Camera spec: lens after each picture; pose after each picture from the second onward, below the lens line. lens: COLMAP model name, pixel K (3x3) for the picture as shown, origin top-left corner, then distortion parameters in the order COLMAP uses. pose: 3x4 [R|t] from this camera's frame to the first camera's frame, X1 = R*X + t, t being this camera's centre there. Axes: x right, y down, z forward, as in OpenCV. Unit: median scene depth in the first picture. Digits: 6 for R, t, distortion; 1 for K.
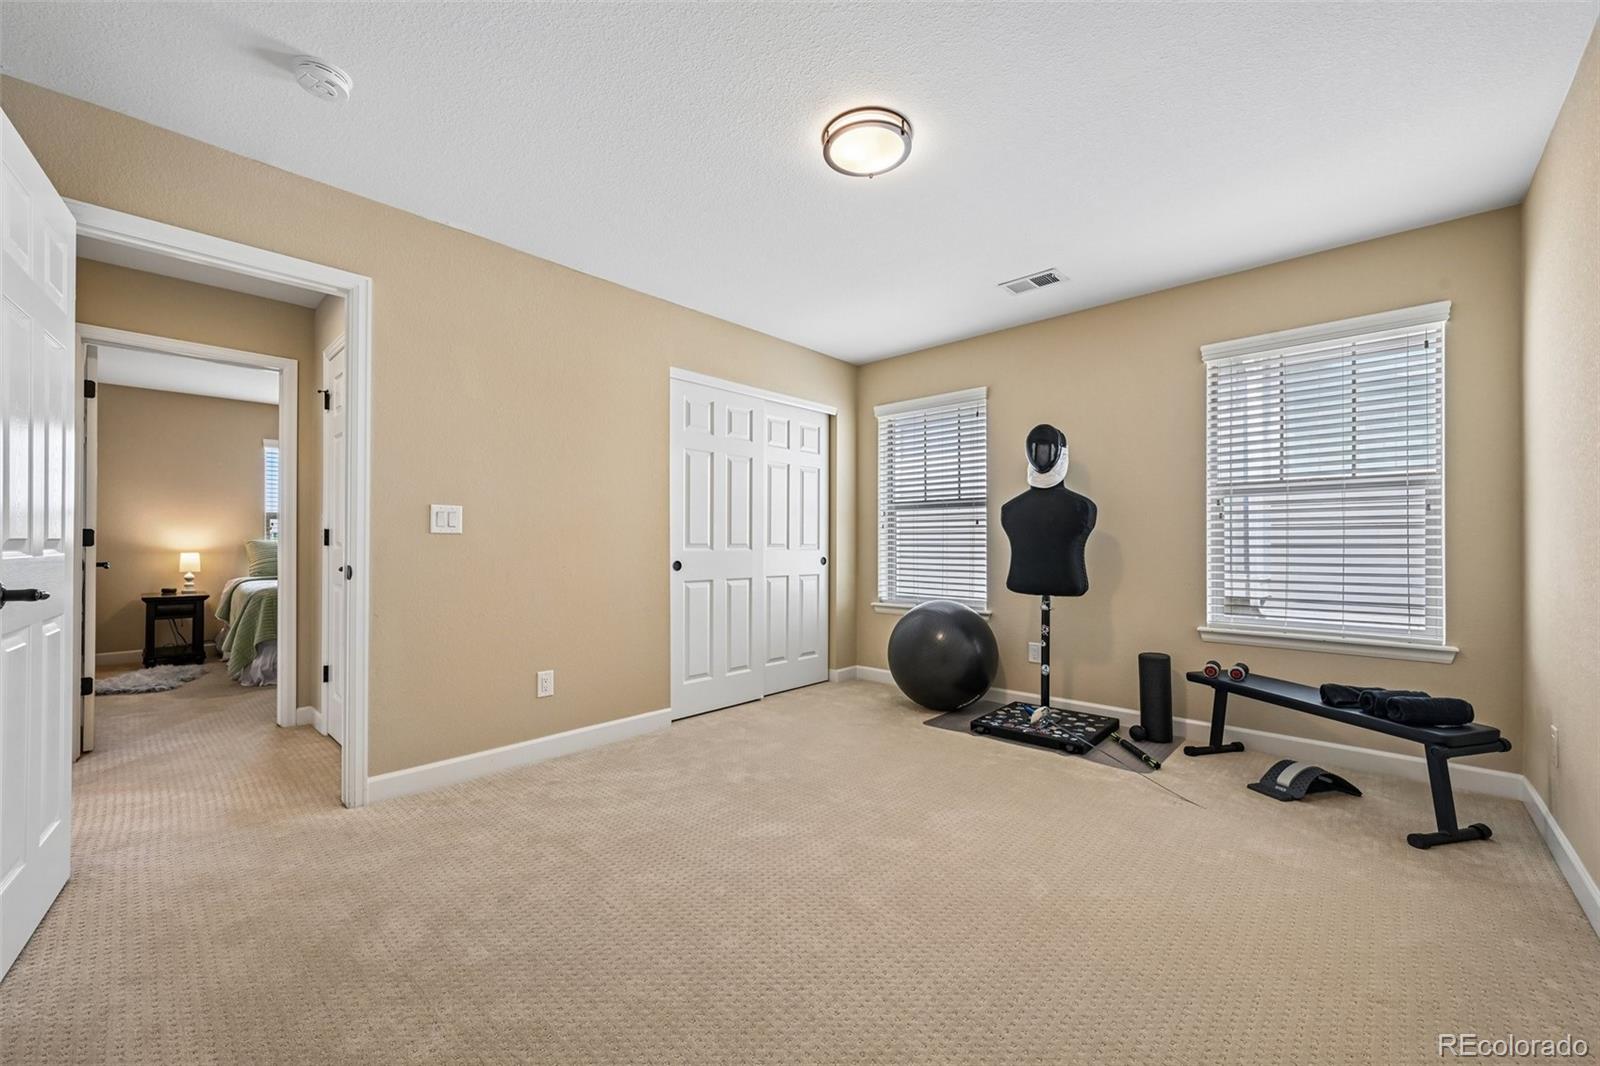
lens RADIAL K [[623.4, 0, 806.8], [0, 623.4, 539.1], [0, 0, 1]] dist [-0.002615, -0.000448]
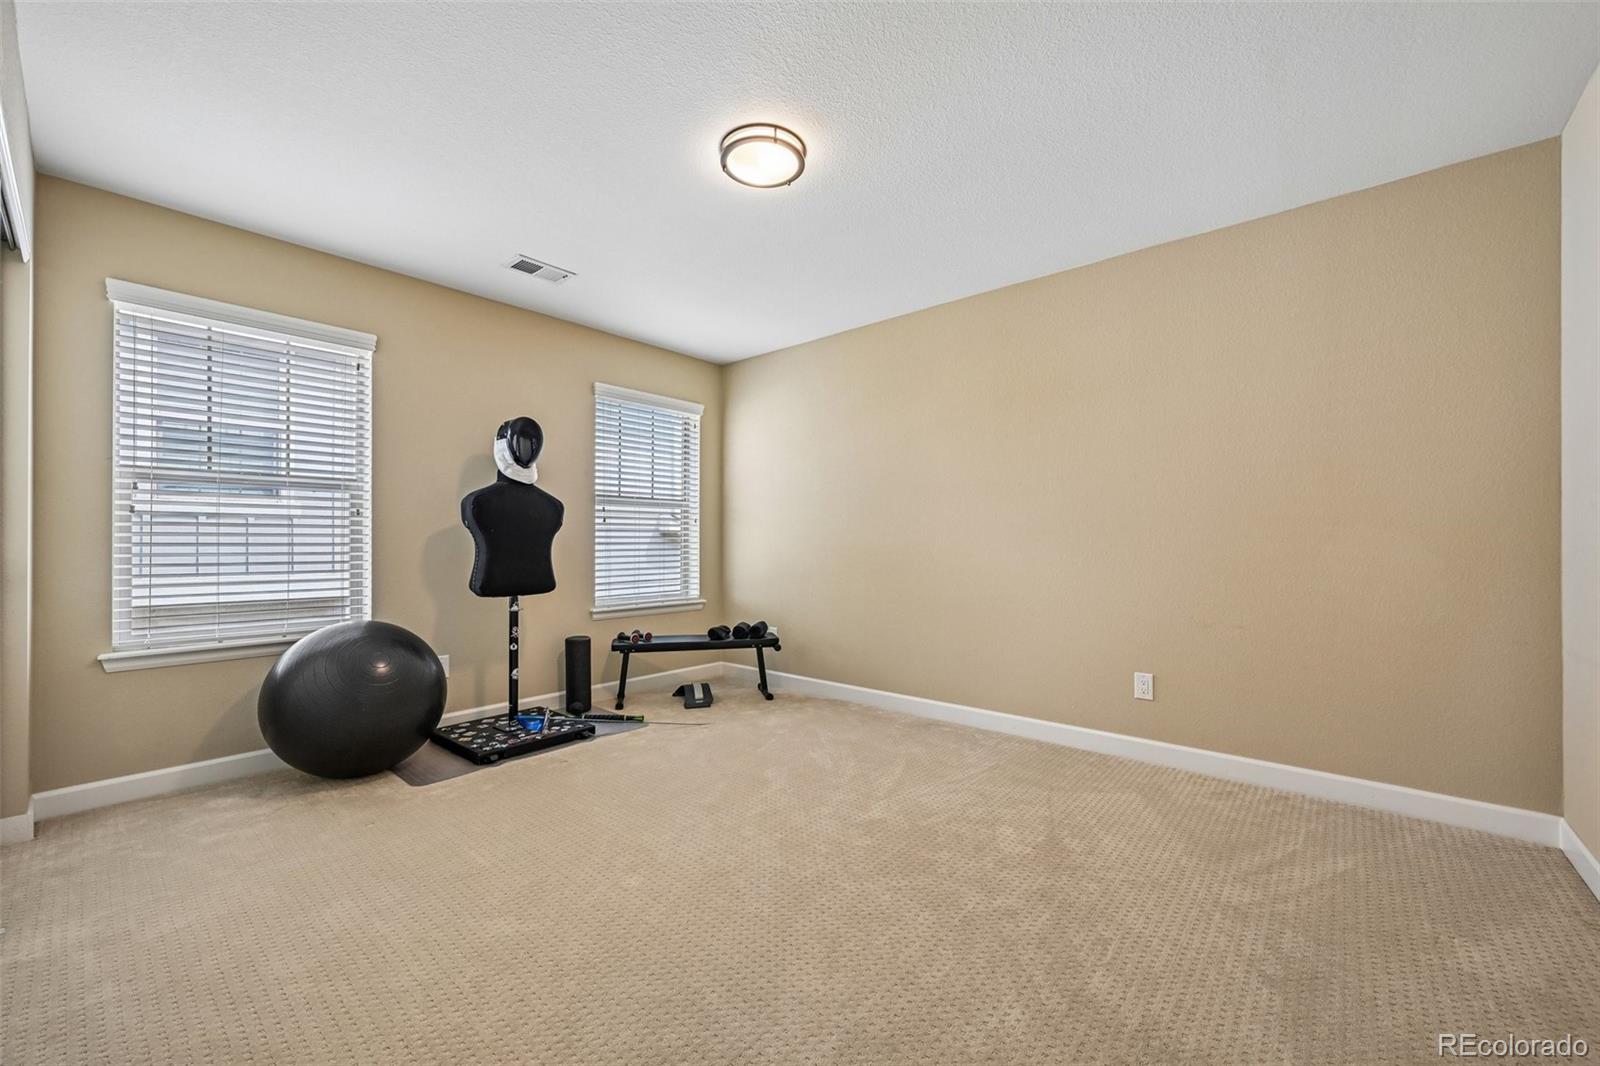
lens RADIAL K [[623.4, 0, 807.2], [0, 623.4, 539.0], [0, 0, 1]] dist [-0.002615, -0.000448]
pose [[-0.029400, 0.003649, 0.999561, -0.592886], [-0.009152, 0.999950, -0.003920, 0.003100], [-0.999526, -0.009264, -0.029365, 0.594558]]
